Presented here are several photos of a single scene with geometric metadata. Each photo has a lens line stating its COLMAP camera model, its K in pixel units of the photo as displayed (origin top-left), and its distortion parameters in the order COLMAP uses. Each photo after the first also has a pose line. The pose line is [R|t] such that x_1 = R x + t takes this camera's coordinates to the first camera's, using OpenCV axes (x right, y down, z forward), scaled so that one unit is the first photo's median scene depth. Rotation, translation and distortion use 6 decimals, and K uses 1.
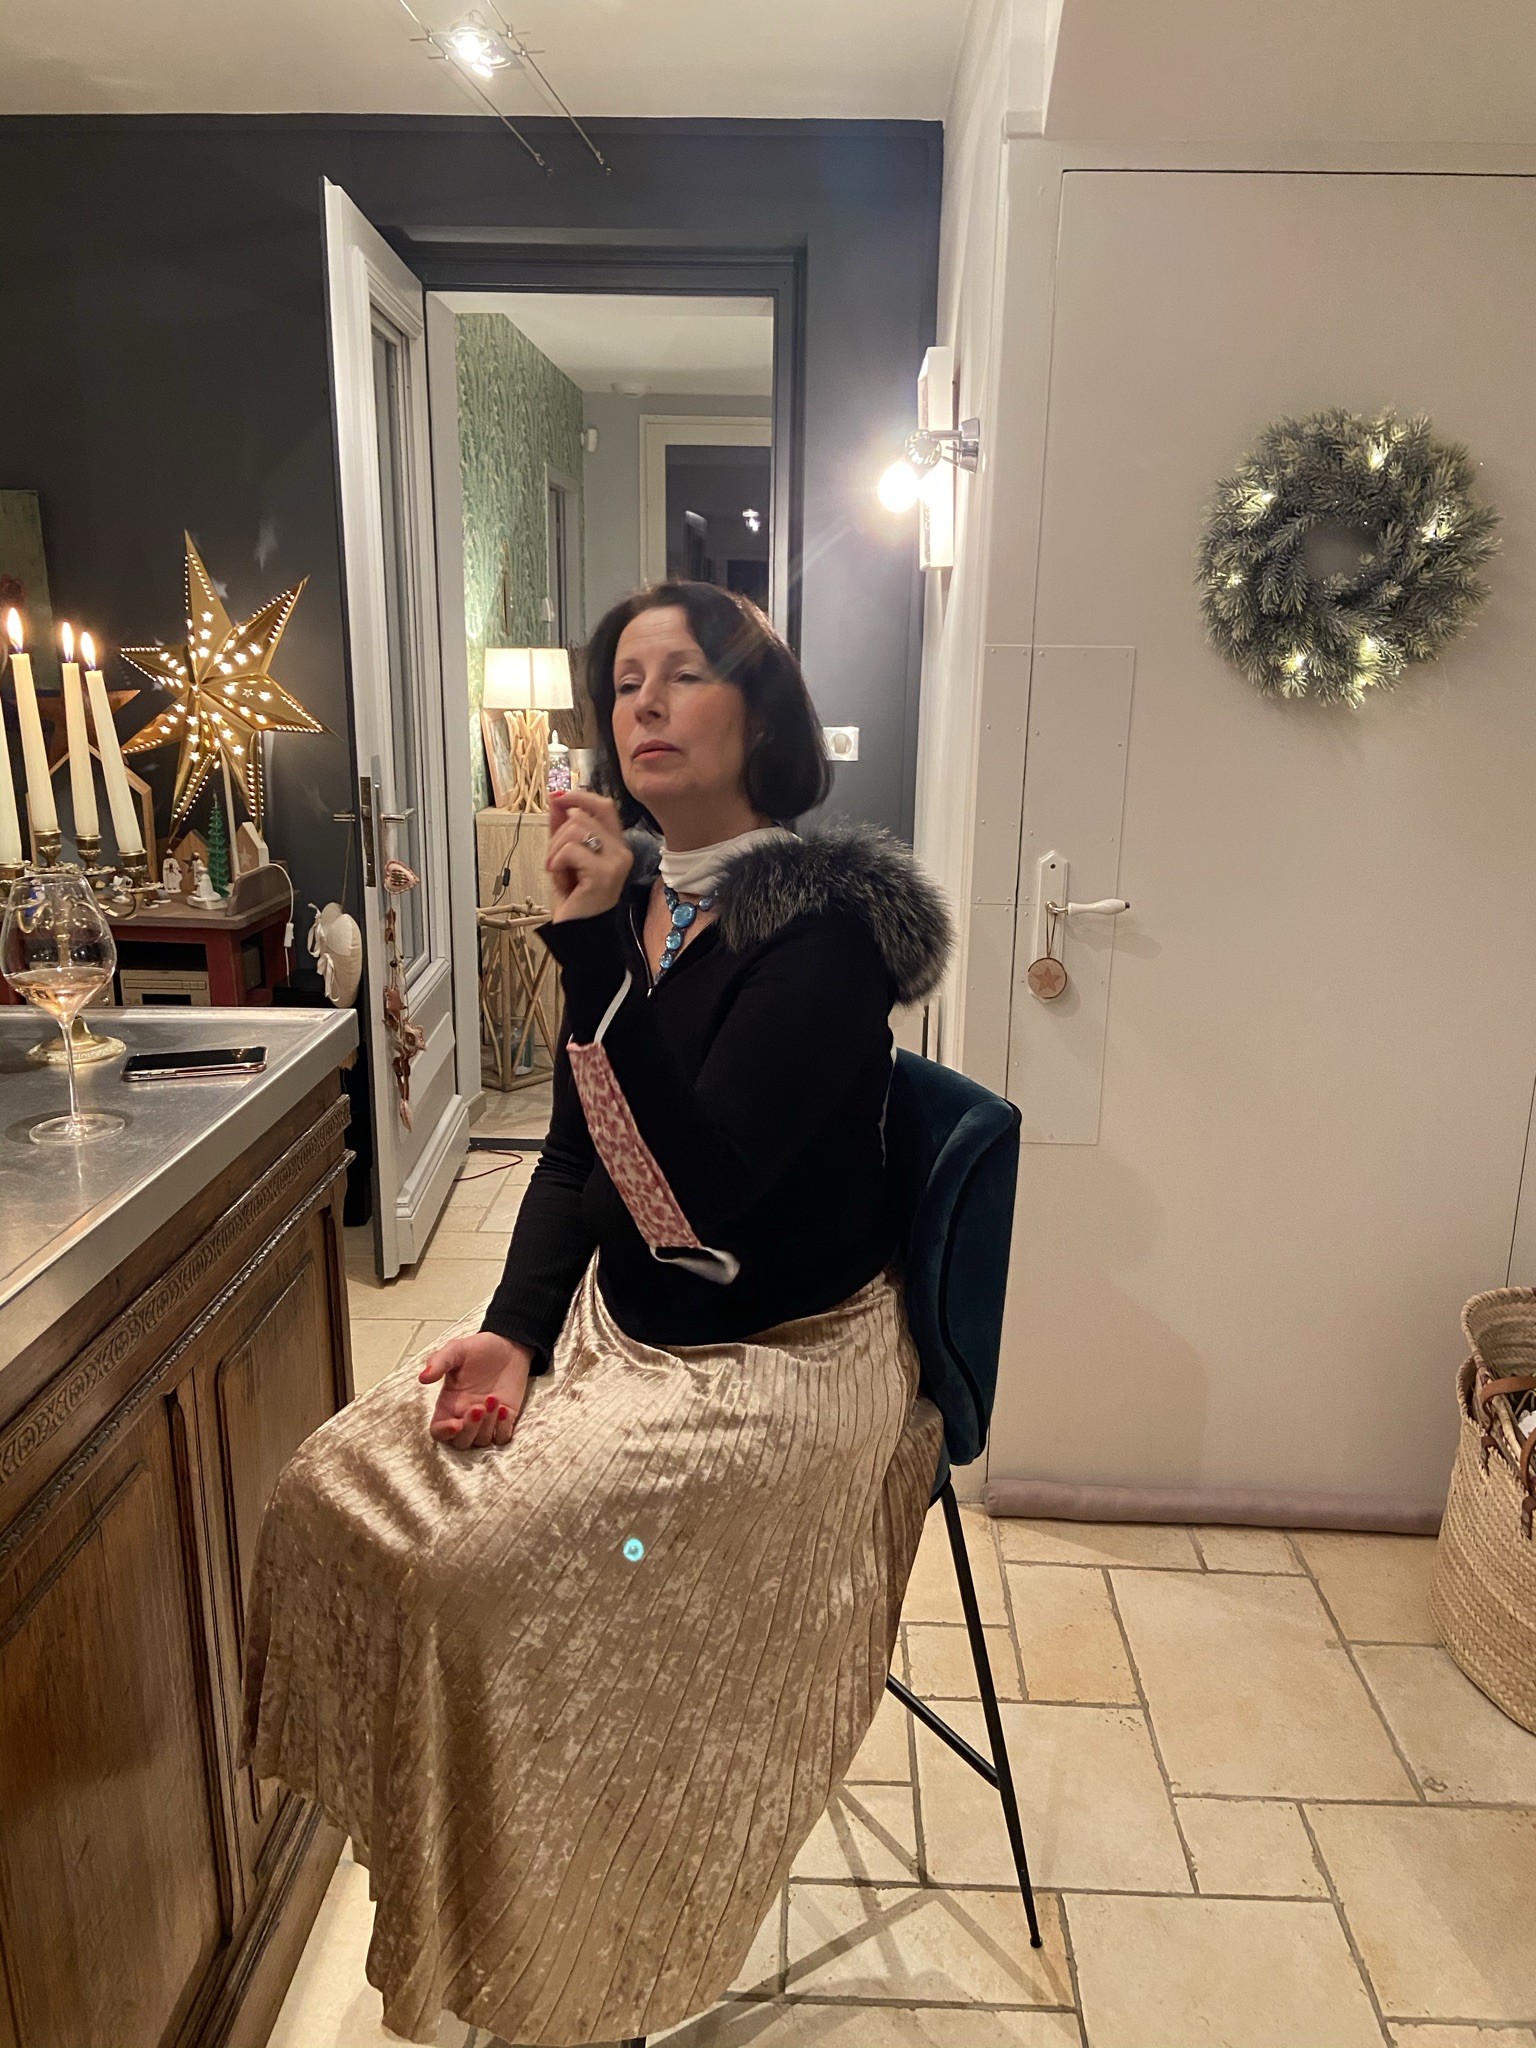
lens RADIAL K [[1531.7, 0, 776.1], [0, 1531.7, 1029.7], [0, 0, 1]] dist [0.106277, -0.133845]
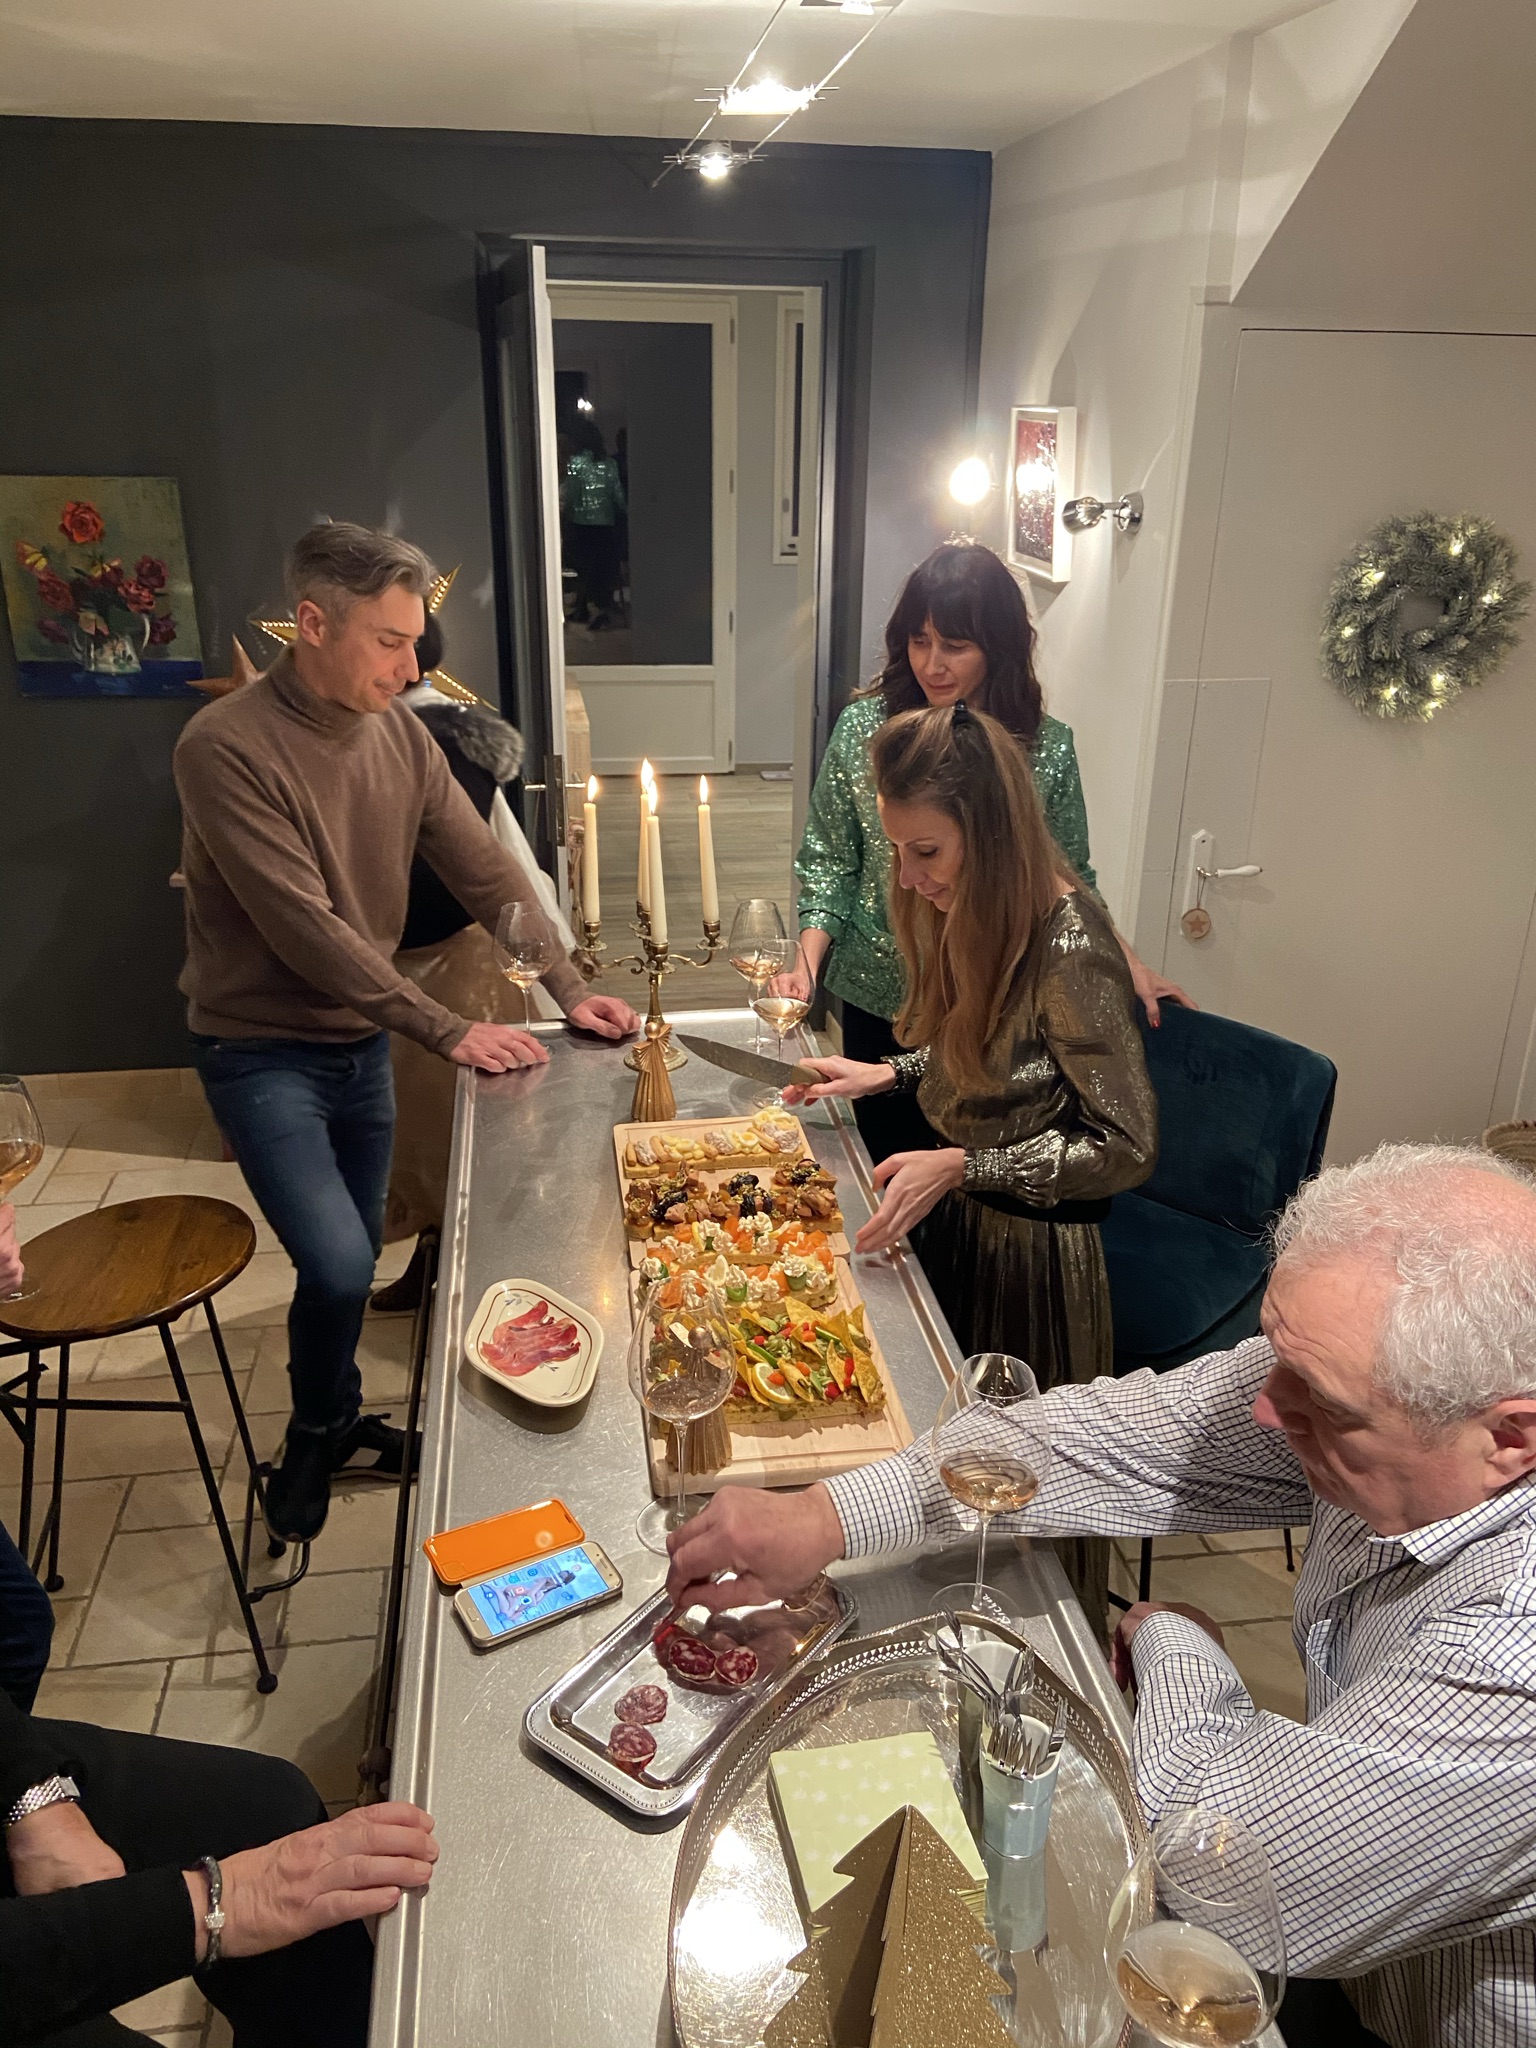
lens RADIAL K [[1531.7, 0, 759.2], [0, 1531.7, 1019.8], [0, 0, 1]] dist [0.106277, -0.133845]
pose [[0.984944, -0.066378, 0.159621, -0.460260], [0.046649, 0.991145, 0.124320, -0.148503], [-0.166459, -0.115003, 0.979319, -0.293468]]
